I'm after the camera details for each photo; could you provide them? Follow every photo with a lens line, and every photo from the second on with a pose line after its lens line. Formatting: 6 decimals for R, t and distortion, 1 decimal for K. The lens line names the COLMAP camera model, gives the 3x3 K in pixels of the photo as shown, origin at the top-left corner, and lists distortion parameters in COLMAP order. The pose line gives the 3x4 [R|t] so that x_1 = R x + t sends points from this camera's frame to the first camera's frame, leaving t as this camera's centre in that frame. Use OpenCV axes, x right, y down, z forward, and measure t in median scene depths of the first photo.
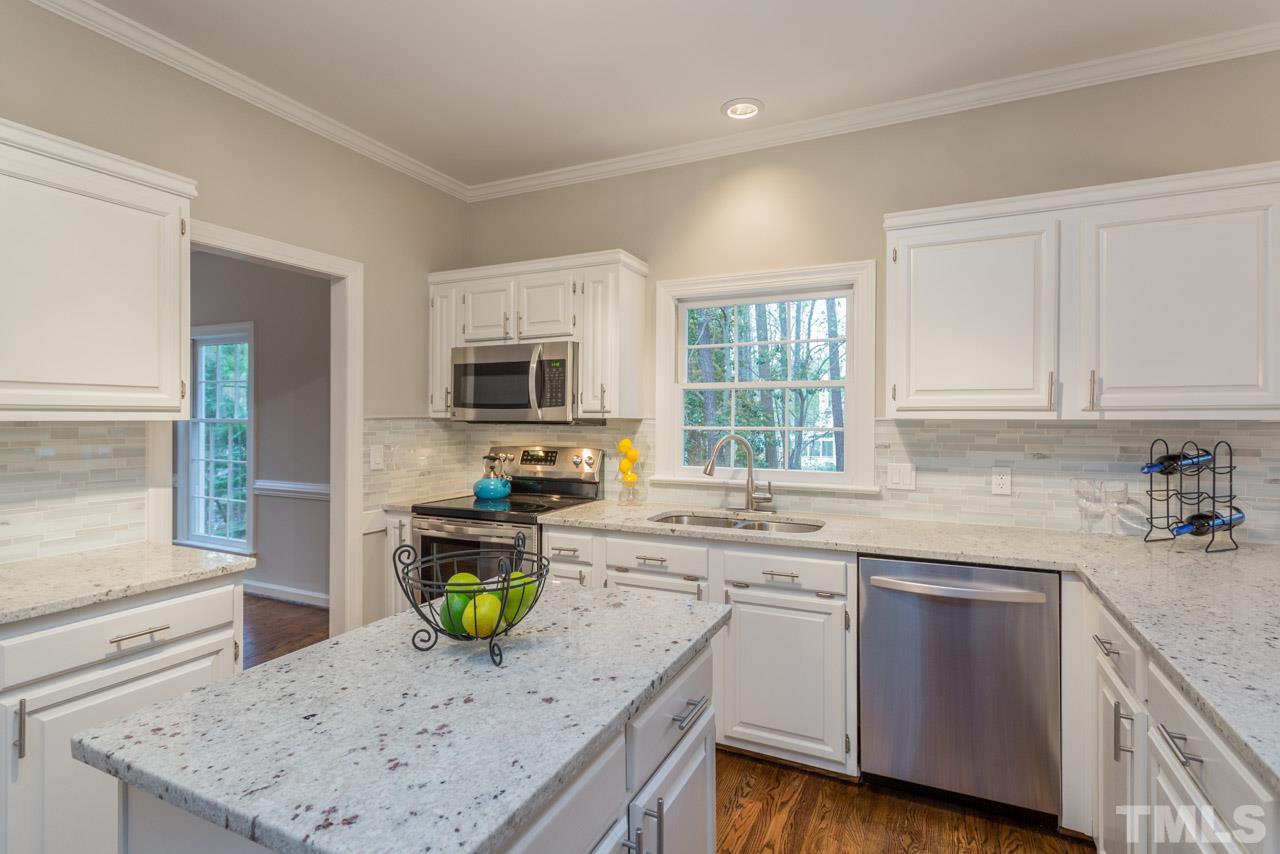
lens RADIAL K [[628.1, 0, 652.2], [0, 628.1, 420.0], [0, 0, 1]] dist [0.009155, 0.000830]
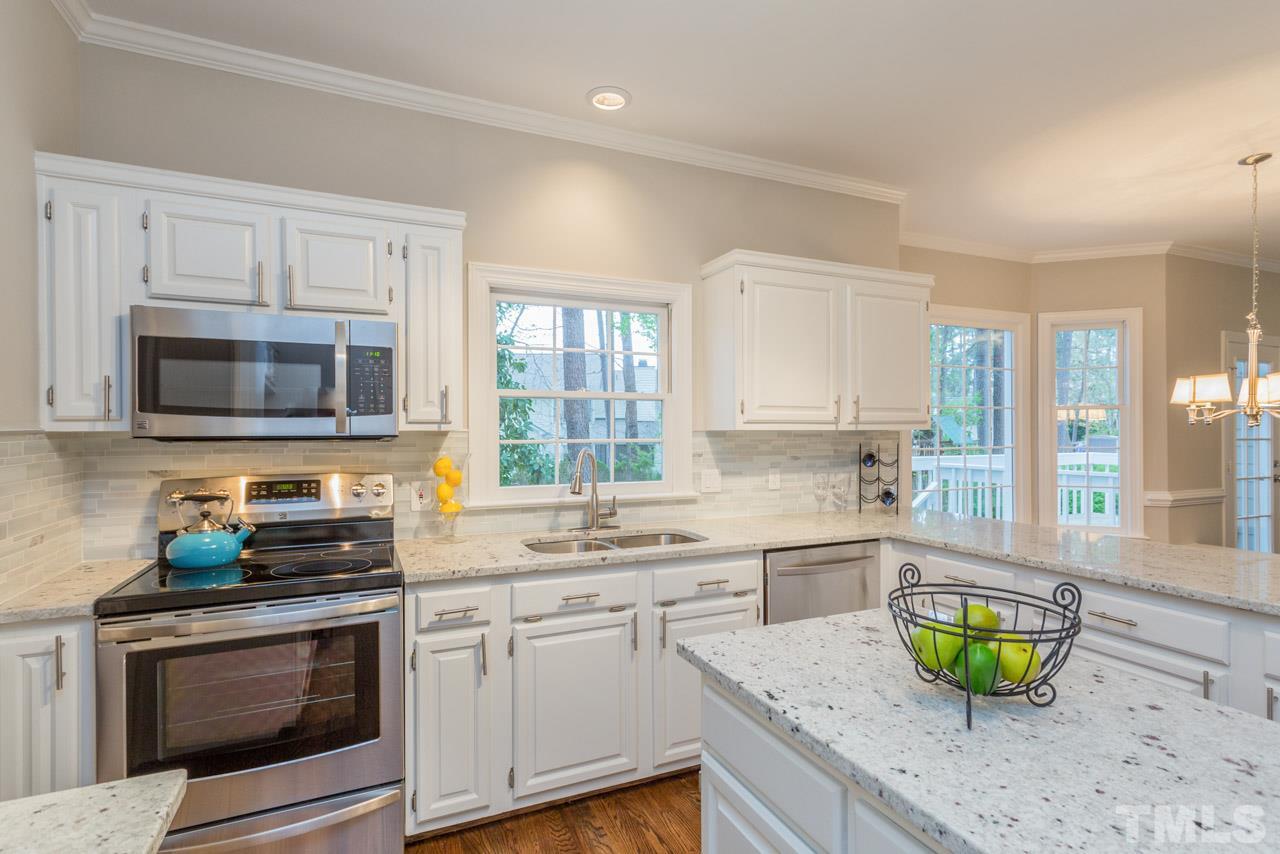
lens RADIAL K [[628.1, 0, 646.4], [0, 628.1, 436.1], [0, 0, 1]] dist [0.009155, 0.000830]
pose [[0.647682, -0.011333, 0.761827, -0.547680], [0.005517, 0.999933, 0.010184, -0.003413], [-0.761891, -0.002393, 0.647701, 0.358832]]
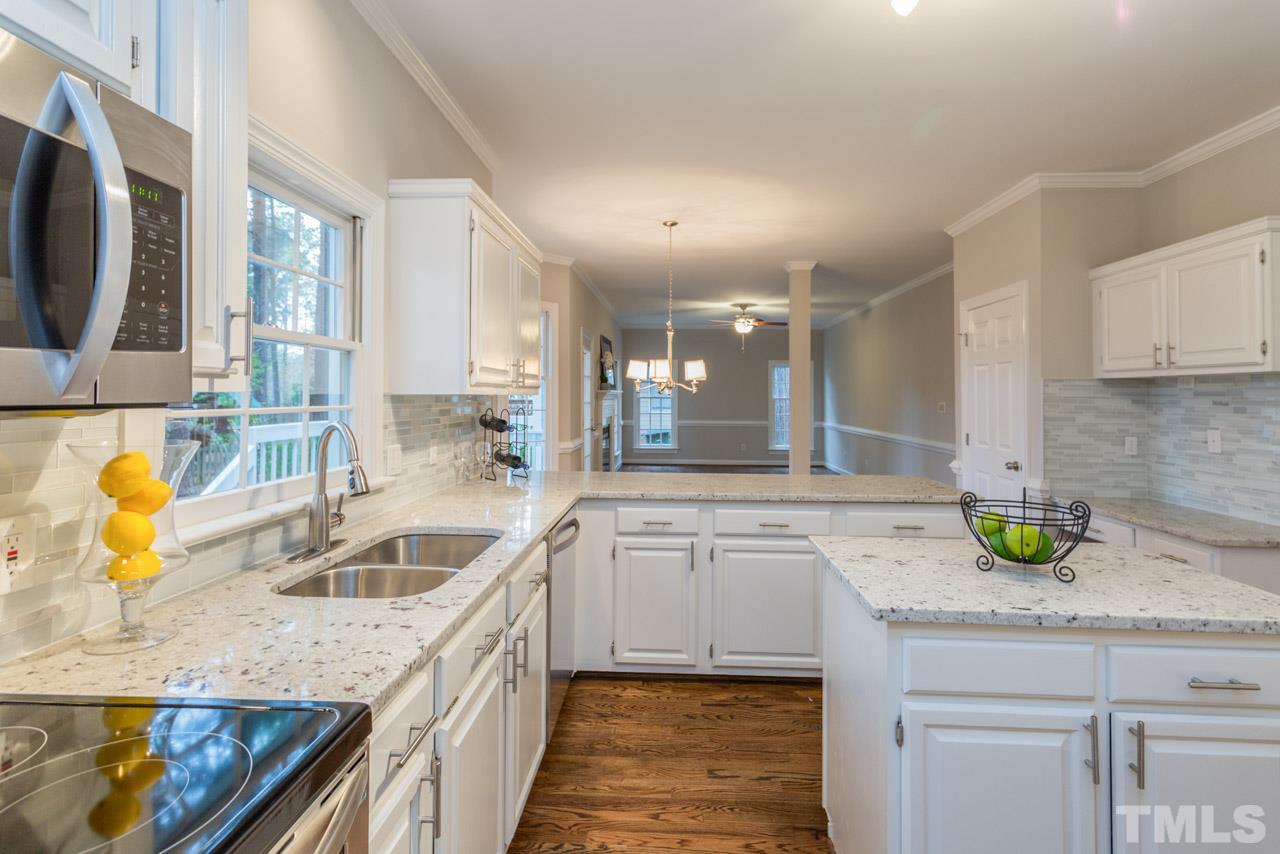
lens RADIAL K [[623.9, 0, 634.4], [0, 623.9, 385.1], [0, 0, 1]] dist [0.001640, 0.000348]
pose [[-0.382217, 0.011631, 0.924000, -0.538060], [-0.004556, 0.999885, -0.014471, -0.004054], [-0.924061, -0.009741, -0.382120, 1.035162]]
